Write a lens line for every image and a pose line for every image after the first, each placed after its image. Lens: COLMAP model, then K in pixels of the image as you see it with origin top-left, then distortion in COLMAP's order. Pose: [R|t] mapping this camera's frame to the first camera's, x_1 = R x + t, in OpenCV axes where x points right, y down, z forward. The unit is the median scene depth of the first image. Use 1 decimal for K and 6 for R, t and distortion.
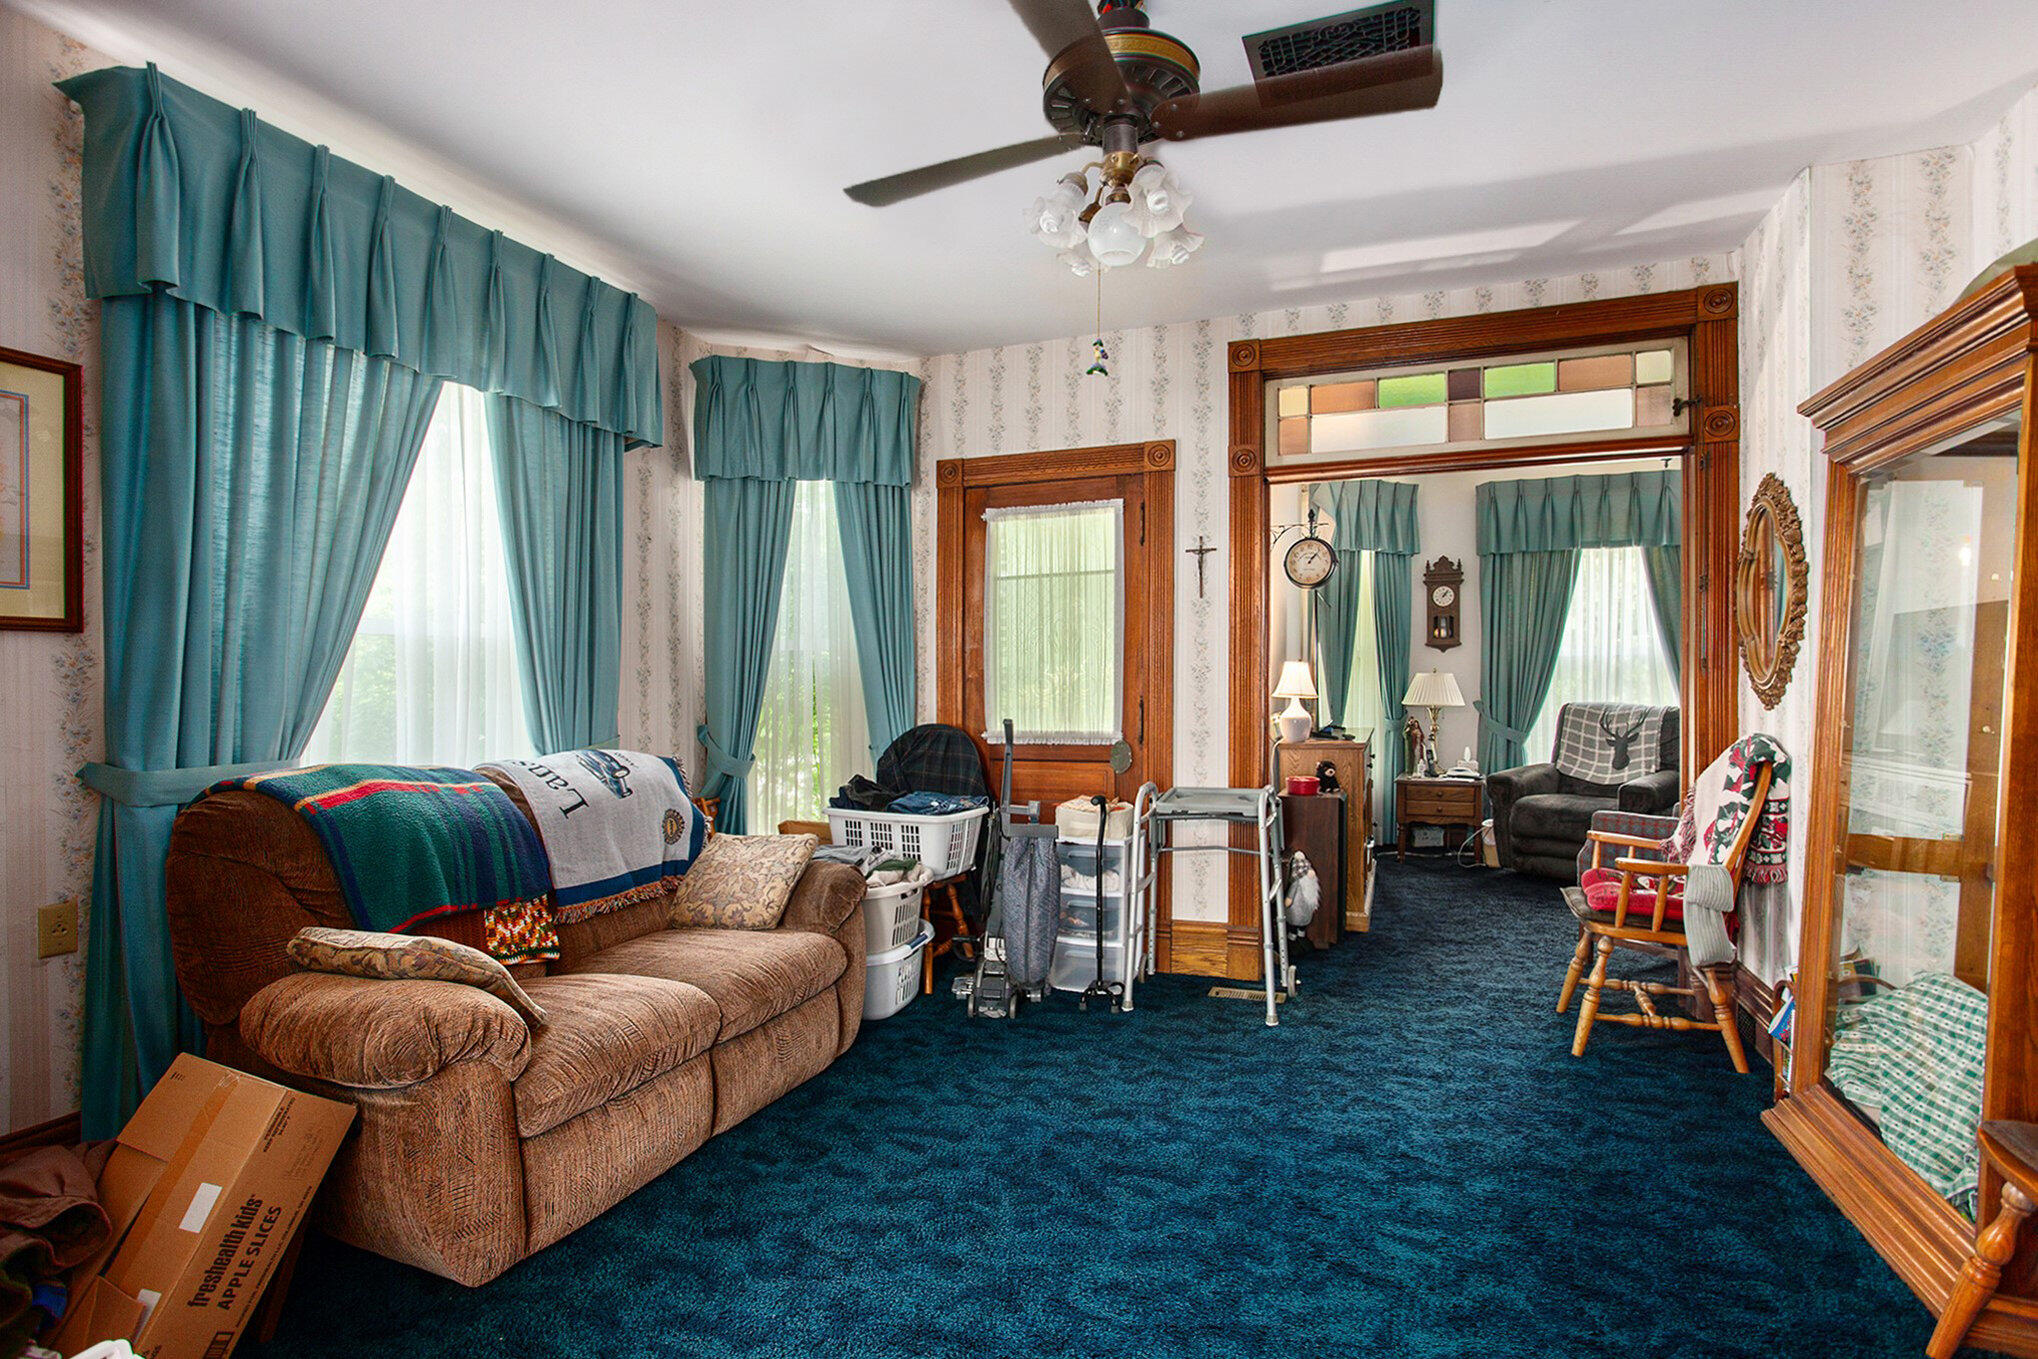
lens RADIAL K [[1041.4, 0, 1024.4], [0, 1041.4, 686.6], [0, 0, 1]] dist [-0.083362, 0.062269]
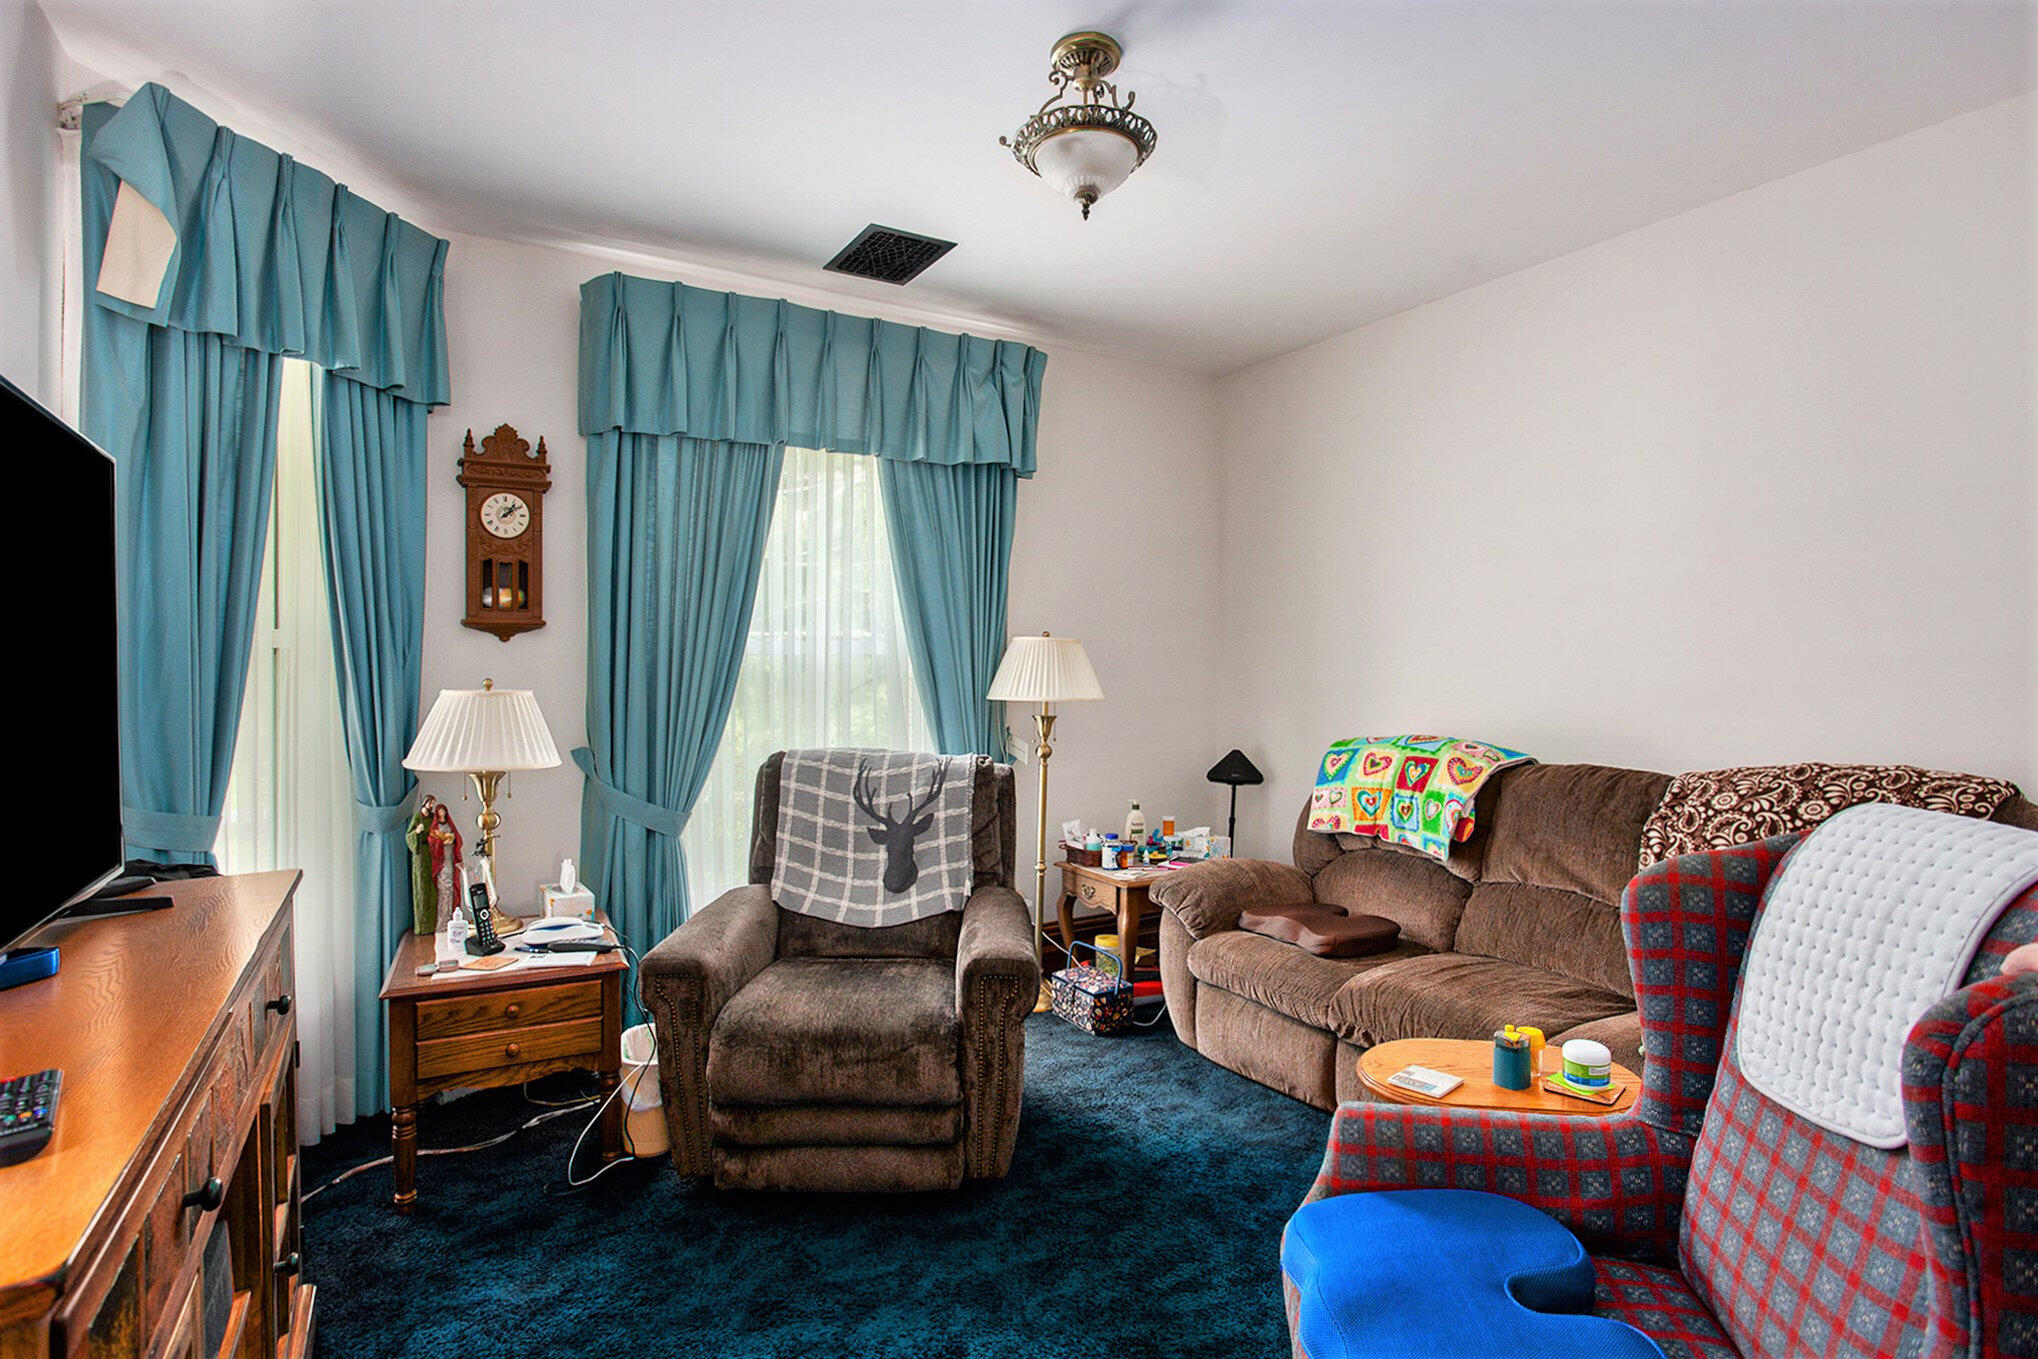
lens RADIAL K [[1041.4, 0, 1024.4], [0, 1041.4, 686.6], [0, 0, 1]] dist [-0.083362, 0.062269]
pose [[0.626340, -0.001537, 0.779549, 0.220880], [0.007052, 0.999968, -0.003695, -0.012033], [-0.779518, 0.007812, 0.626331, 0.594245]]
